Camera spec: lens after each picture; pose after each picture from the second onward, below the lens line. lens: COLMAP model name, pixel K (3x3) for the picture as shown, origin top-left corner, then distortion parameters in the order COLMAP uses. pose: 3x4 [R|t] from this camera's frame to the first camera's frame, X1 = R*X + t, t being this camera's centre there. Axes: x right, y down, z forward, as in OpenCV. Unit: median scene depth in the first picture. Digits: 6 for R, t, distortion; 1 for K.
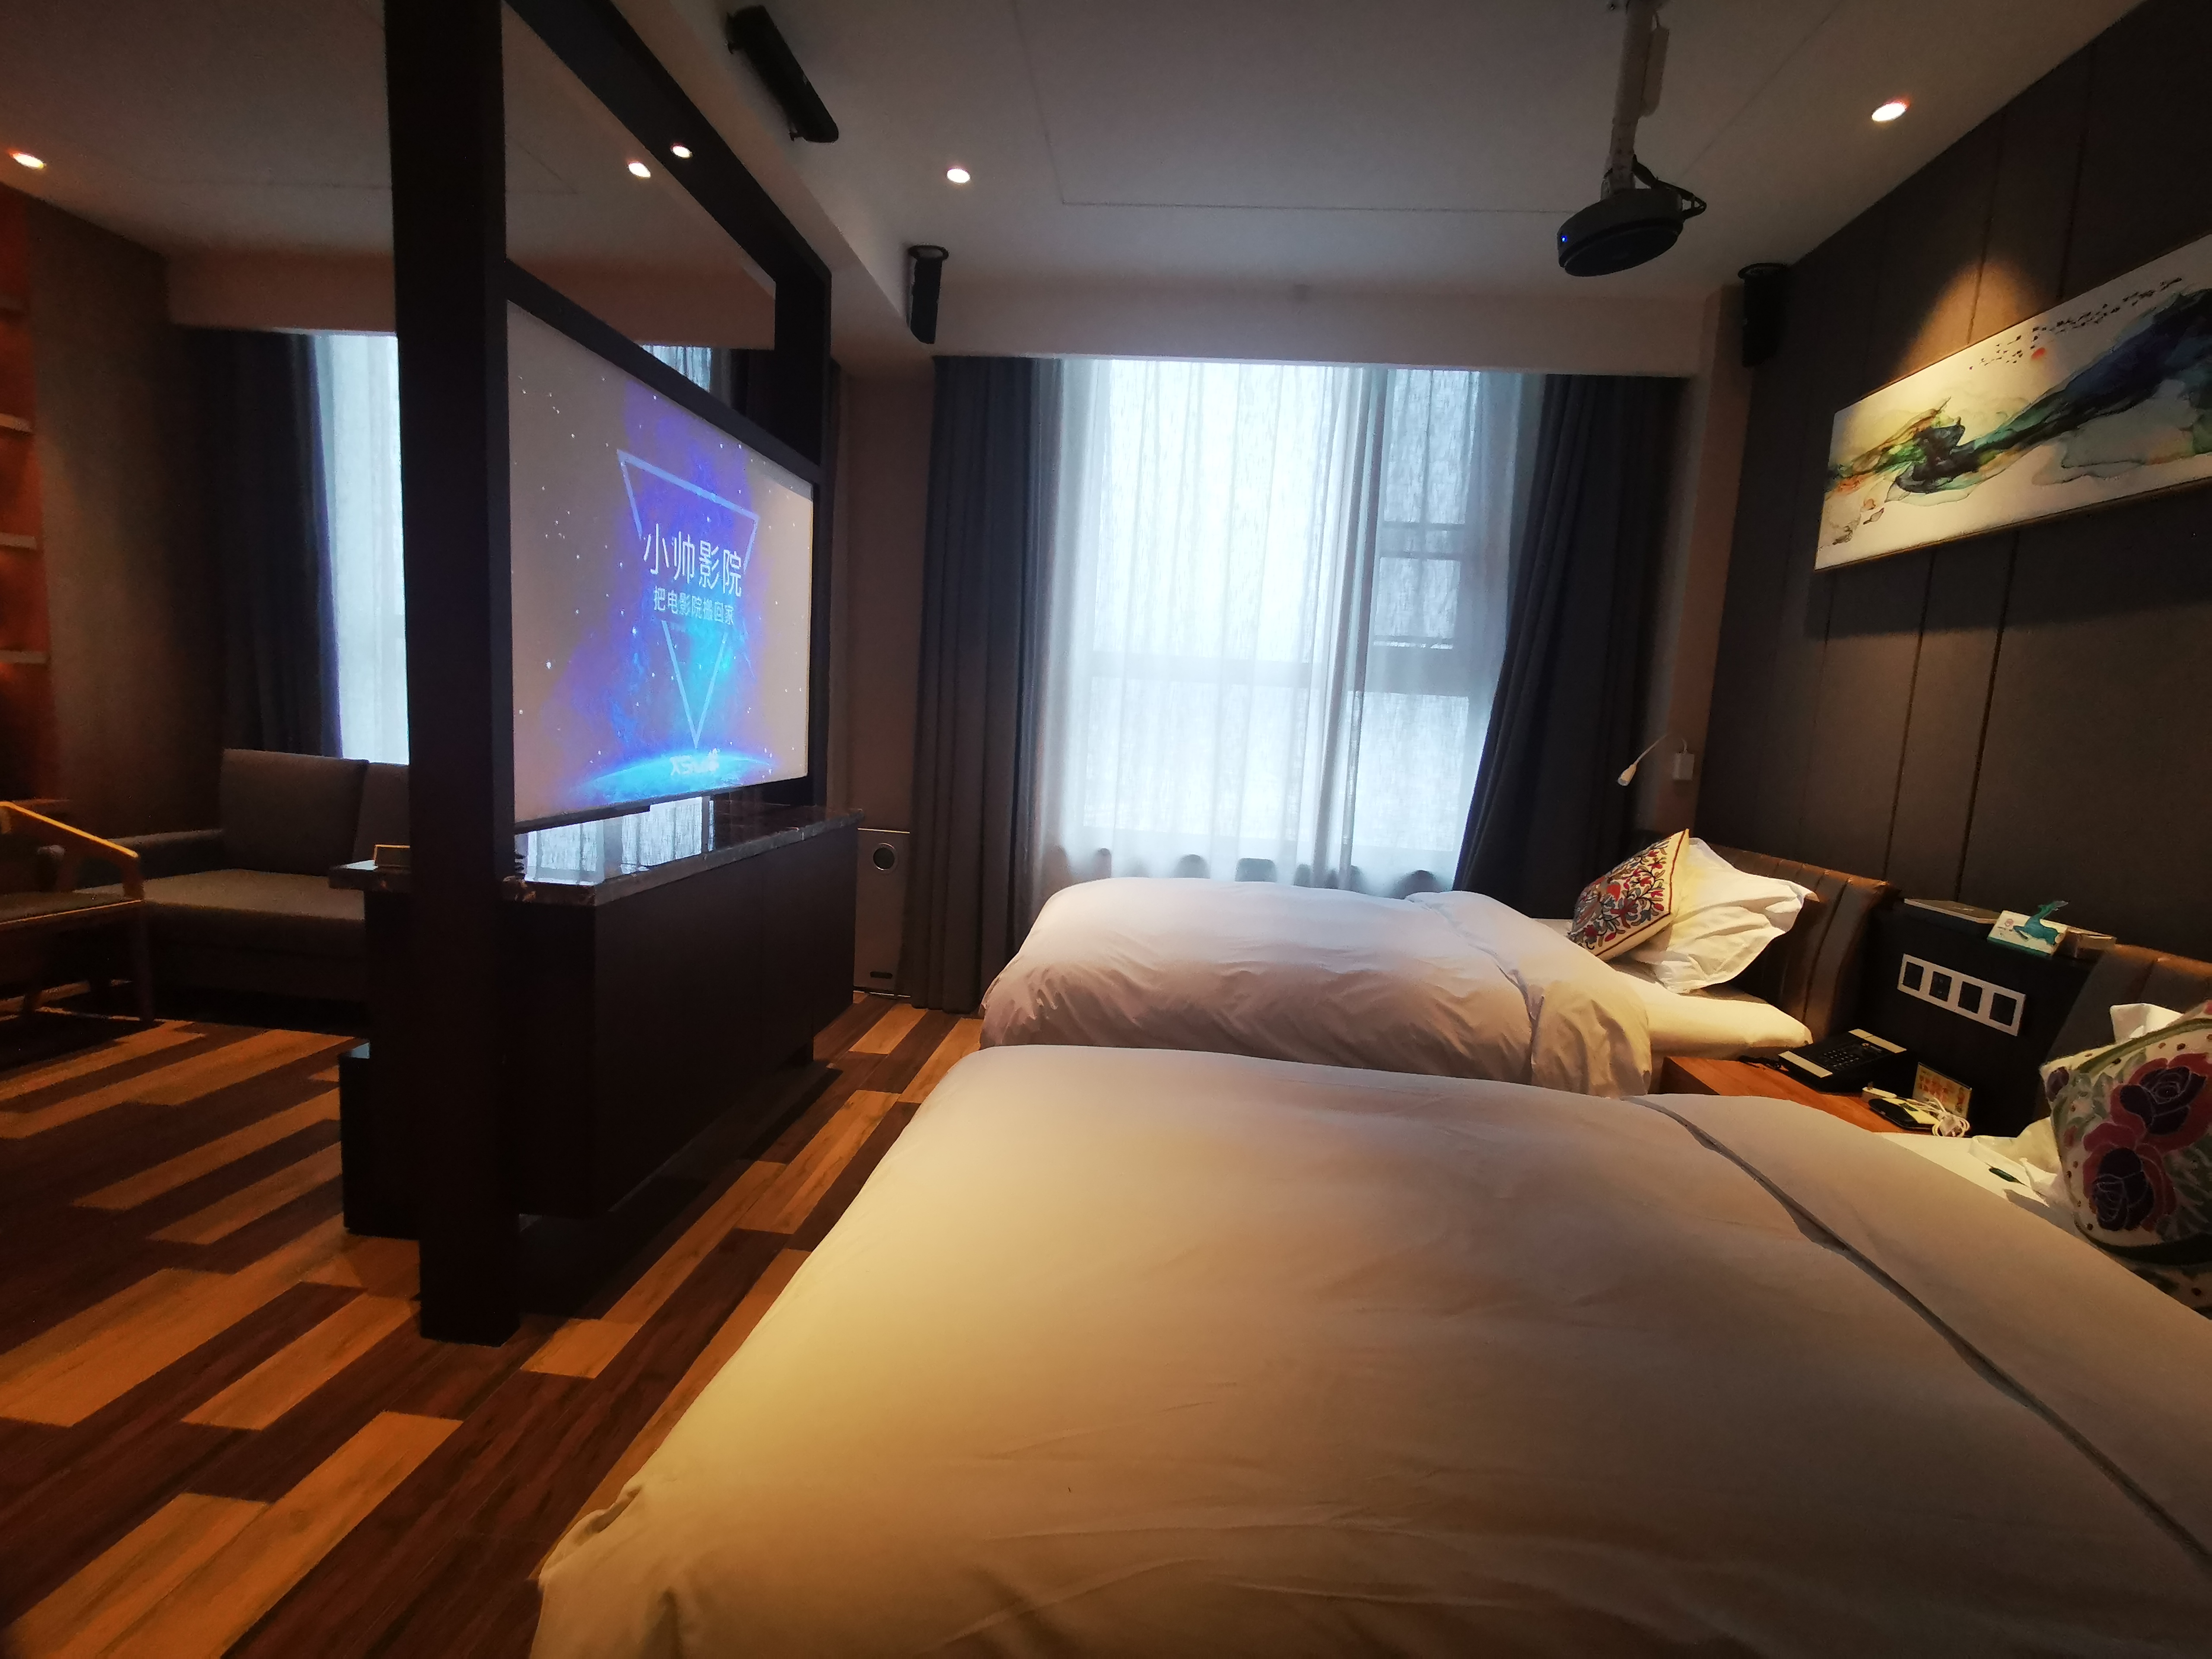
lens RADIAL K [[991.2, 0, 1106.0], [0, 991.2, 829.5], [0, 0, 1]] dist [0.000375, -0.000090]
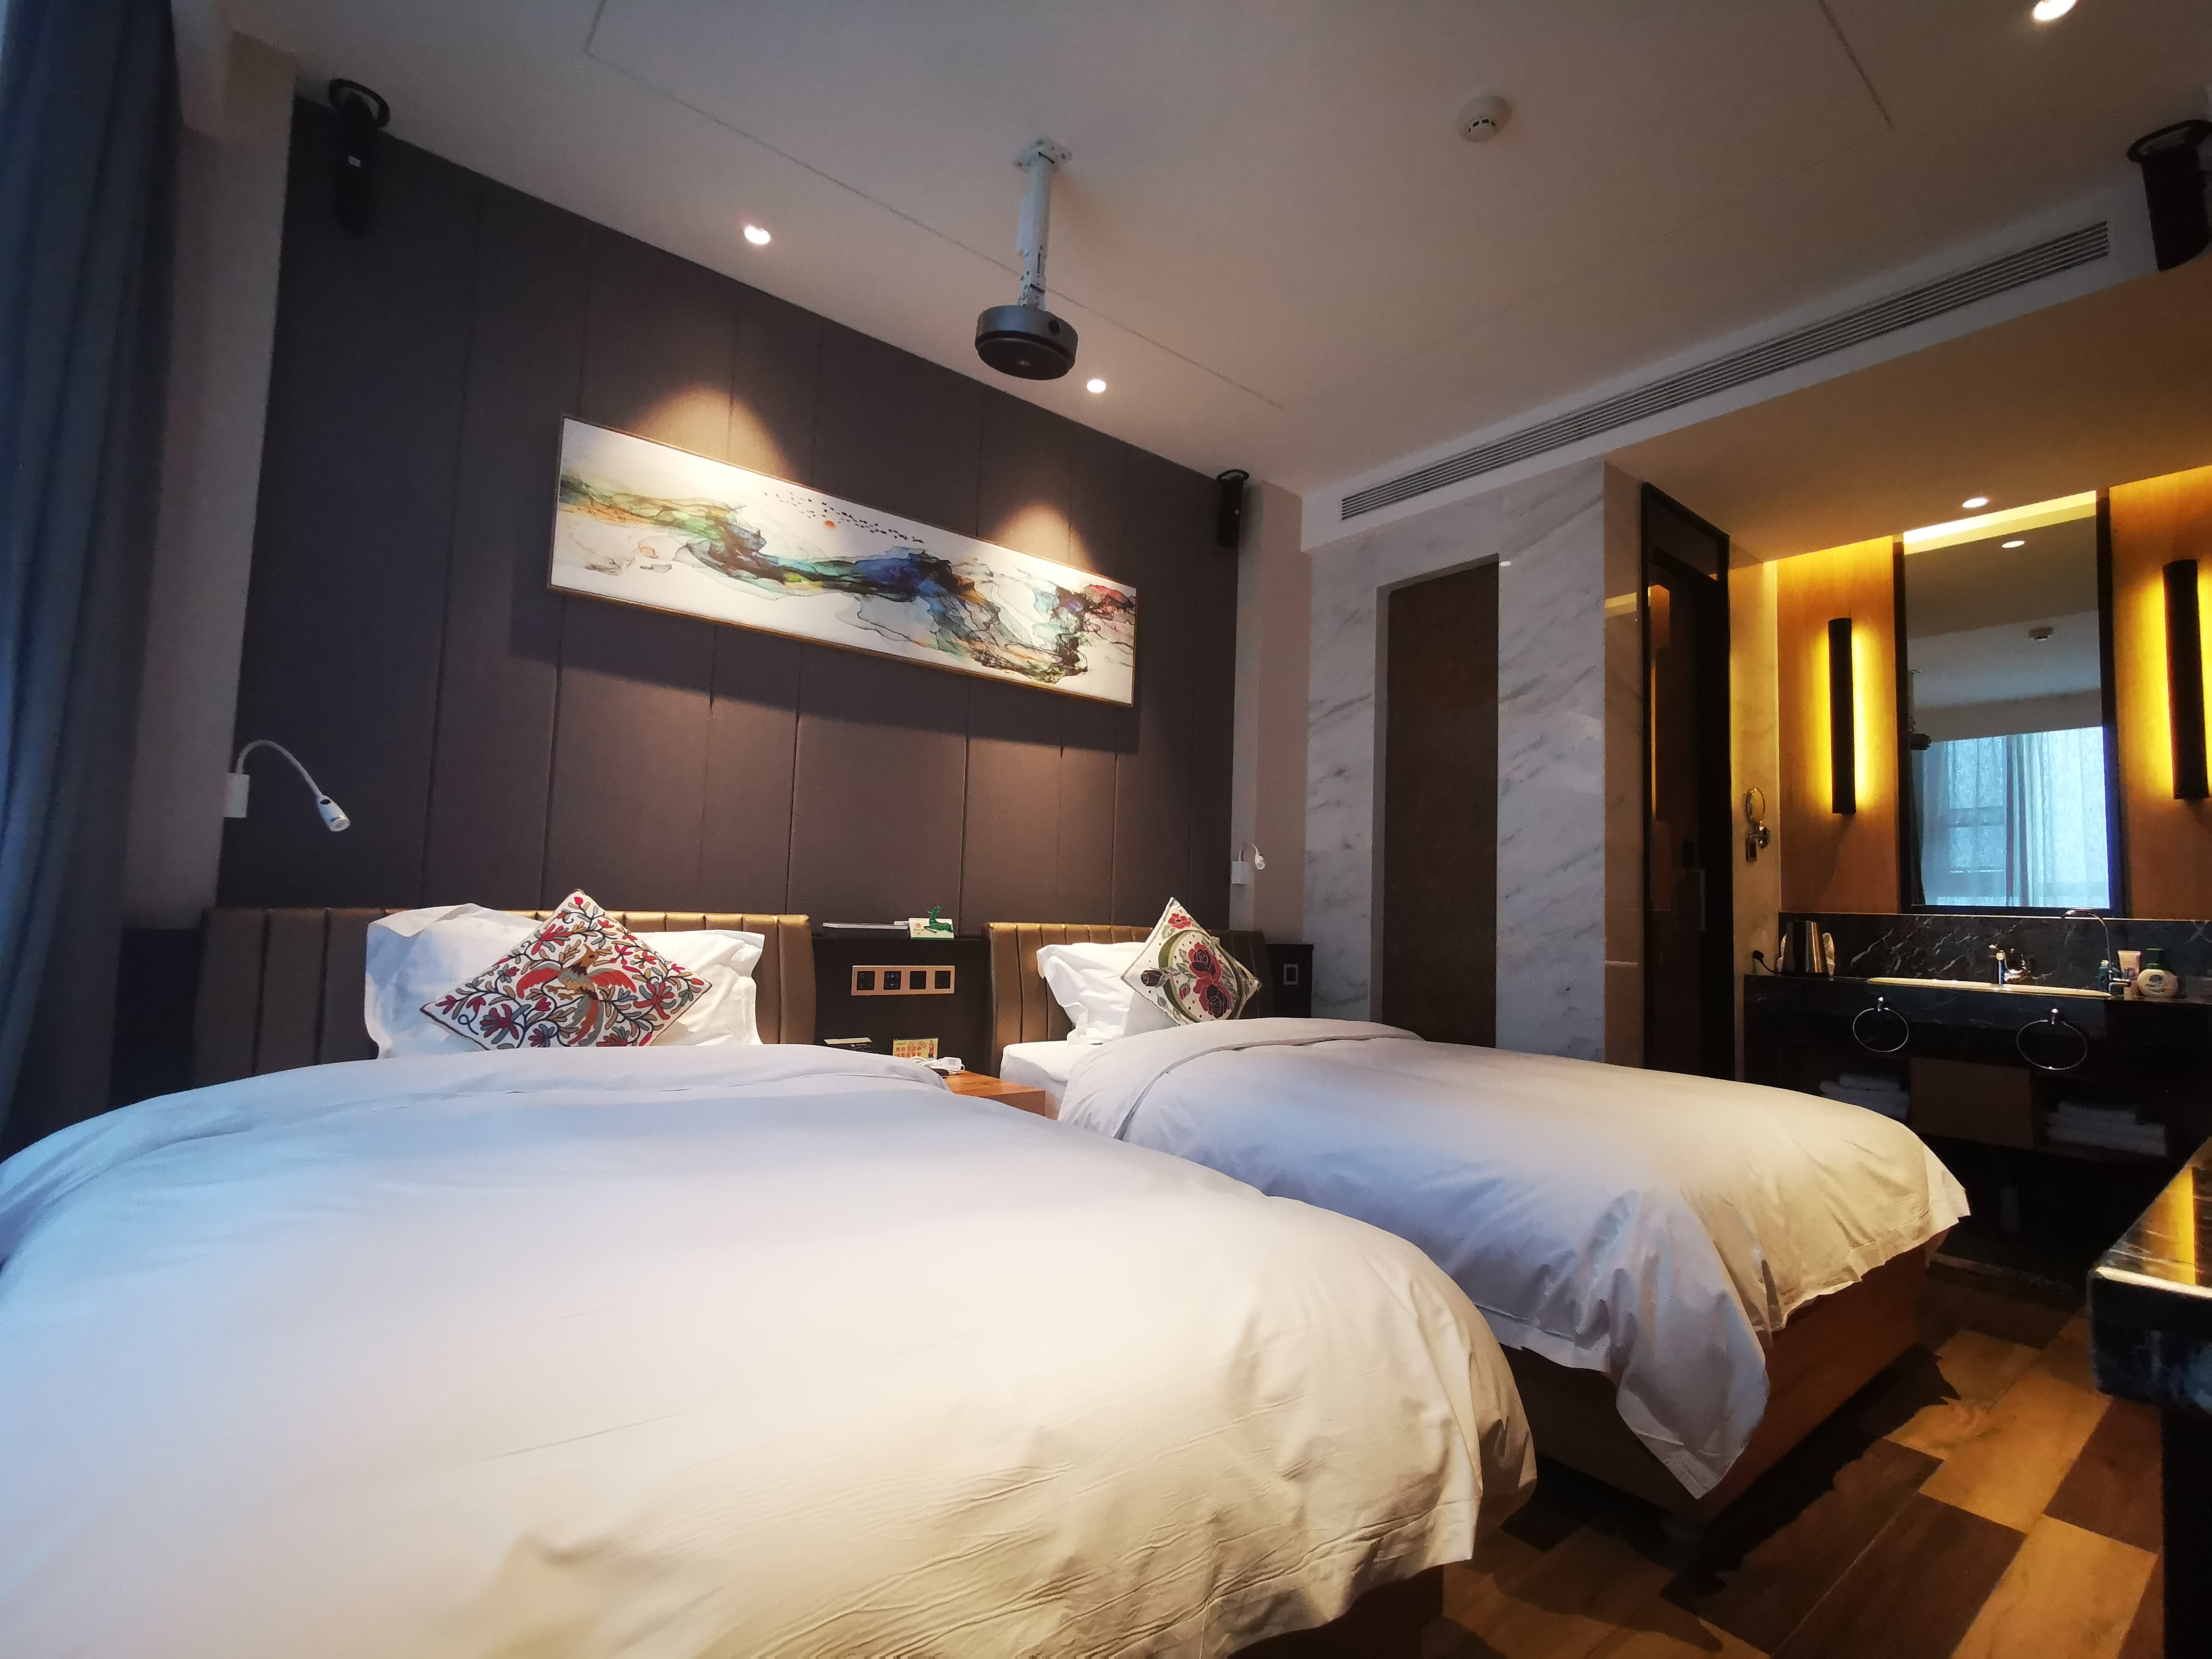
lens RADIAL K [[1029.6, 0, 1106.0], [0, 1029.6, 829.5], [0, 0, 1]] dist [-0.000061, -0.001039]
pose [[-0.690458, -0.022121, 0.723034, -0.333440], [0.010122, 0.999139, 0.040234, -0.089587], [-0.723302, 0.035098, -0.689640, 1.493030]]
